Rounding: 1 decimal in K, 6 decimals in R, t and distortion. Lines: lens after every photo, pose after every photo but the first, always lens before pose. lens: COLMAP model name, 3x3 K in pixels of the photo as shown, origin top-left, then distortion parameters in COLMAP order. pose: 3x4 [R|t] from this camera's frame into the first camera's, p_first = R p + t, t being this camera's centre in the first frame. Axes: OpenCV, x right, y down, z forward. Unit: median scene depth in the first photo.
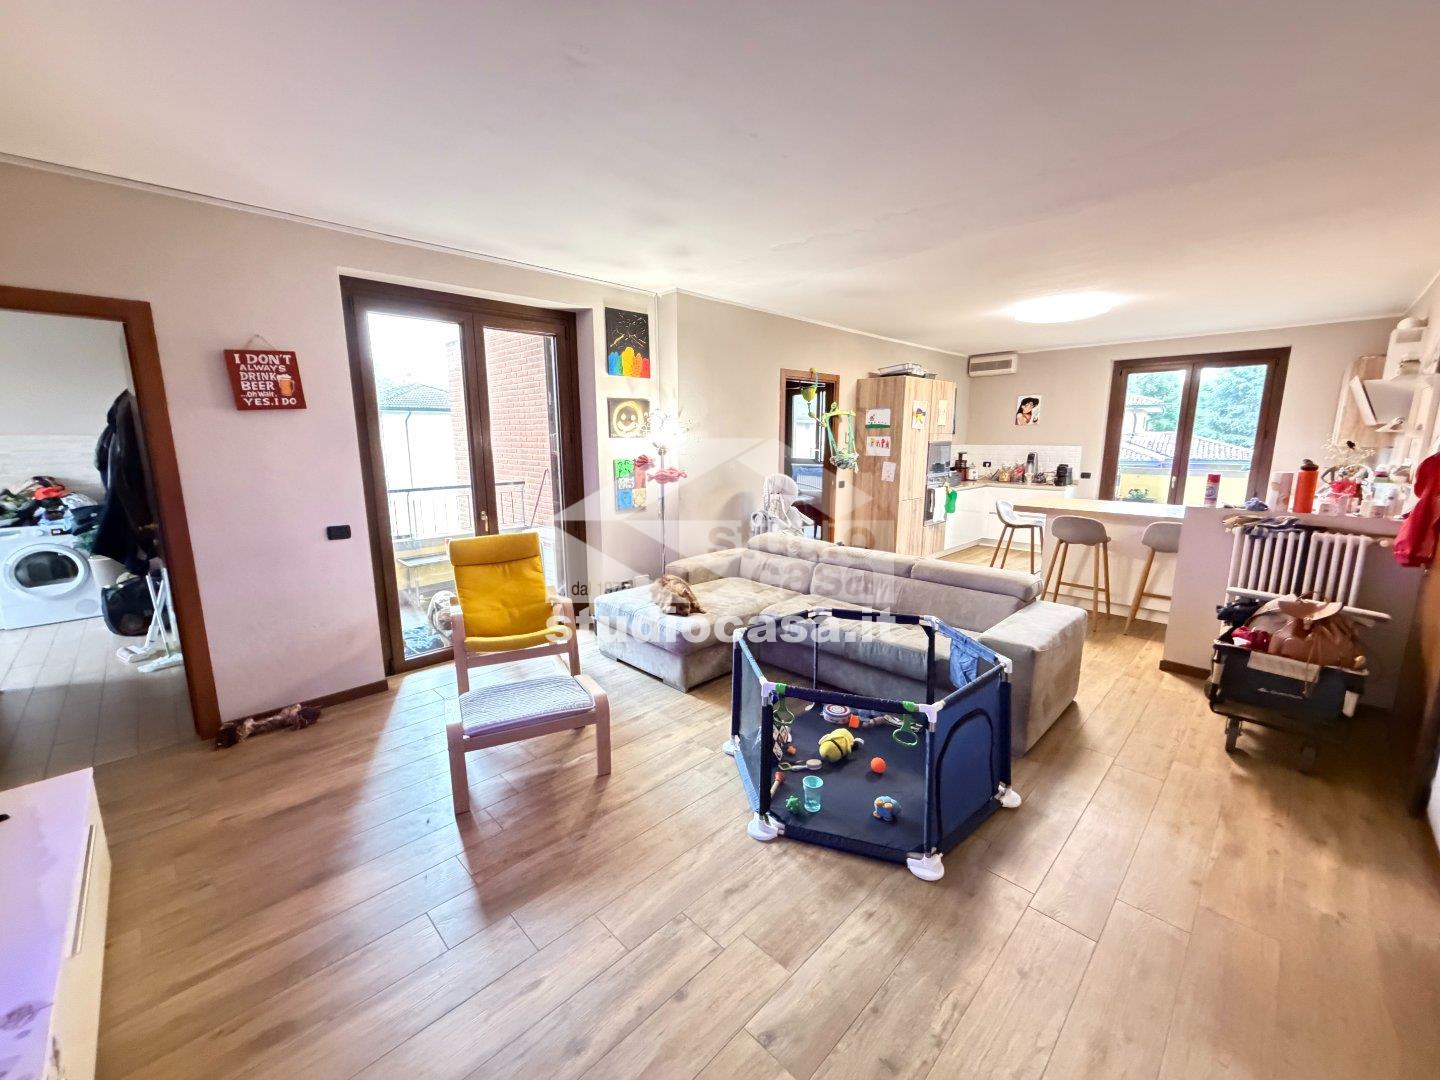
lens RADIAL K [[572.6, 0, 714.5], [0, 572.6, 540.2], [0, 0, 1]] dist [0.002561, -0.000513]
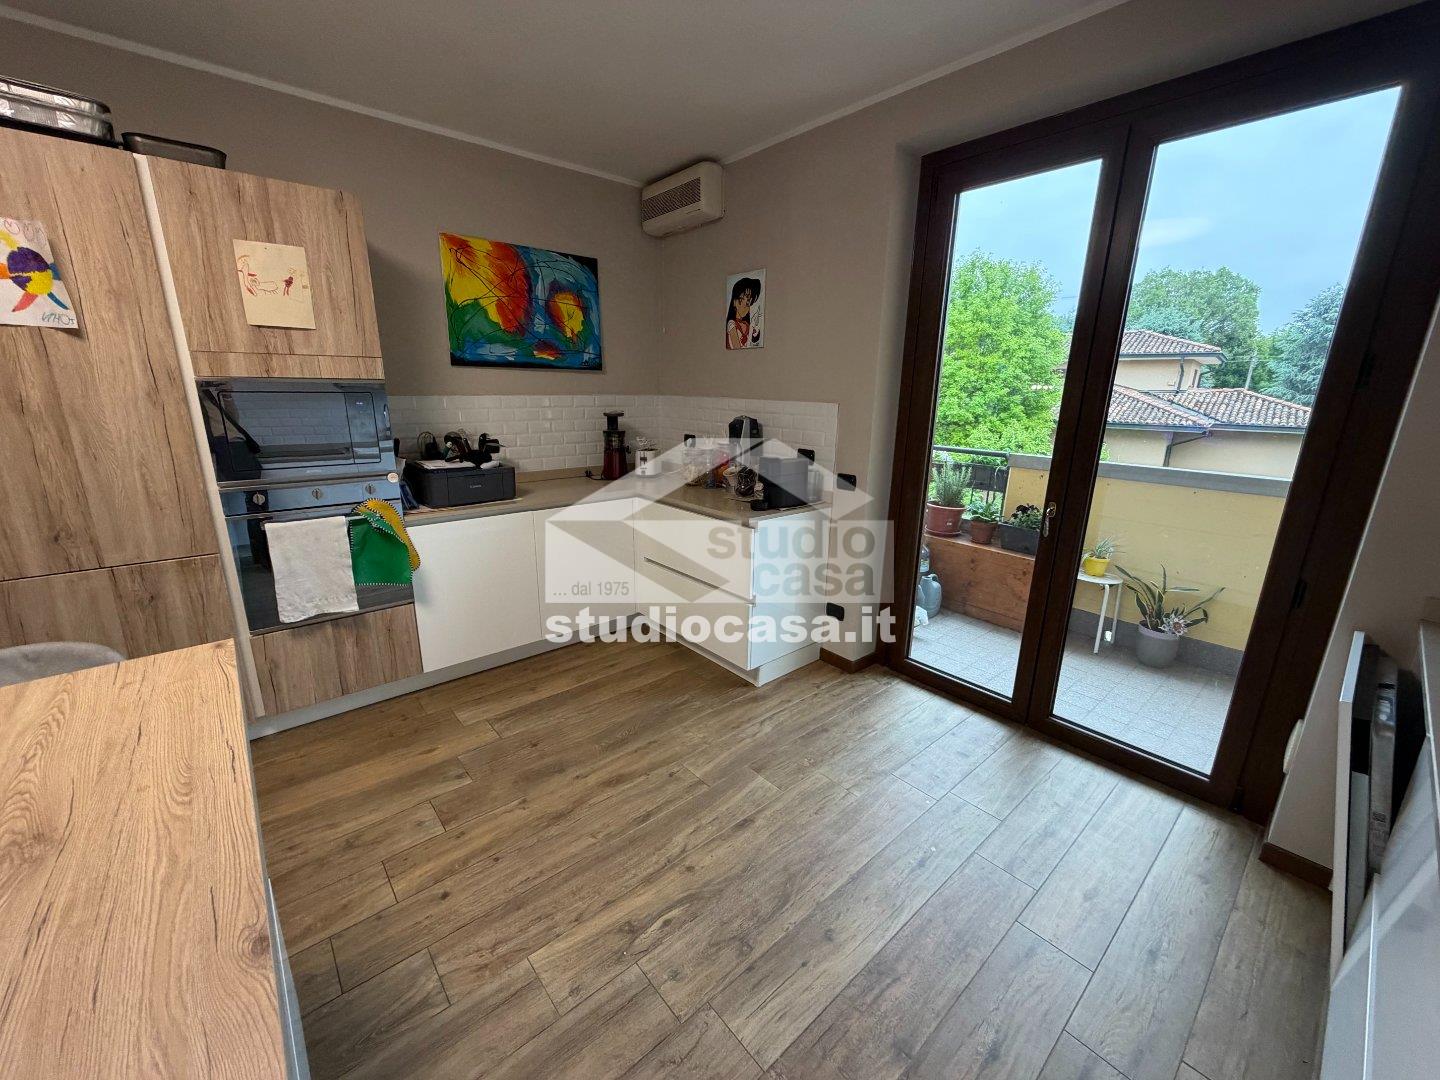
lens RADIAL K [[572.6, 0, 721.0], [0, 572.6, 539.3], [0, 0, 1]] dist [0.002561, -0.000513]
pose [[0.997819, 0.037047, -0.054636, 0.557868], [-0.032346, 0.995893, 0.084558, -0.099827], [0.057544, -0.082606, 0.994920, 0.581673]]
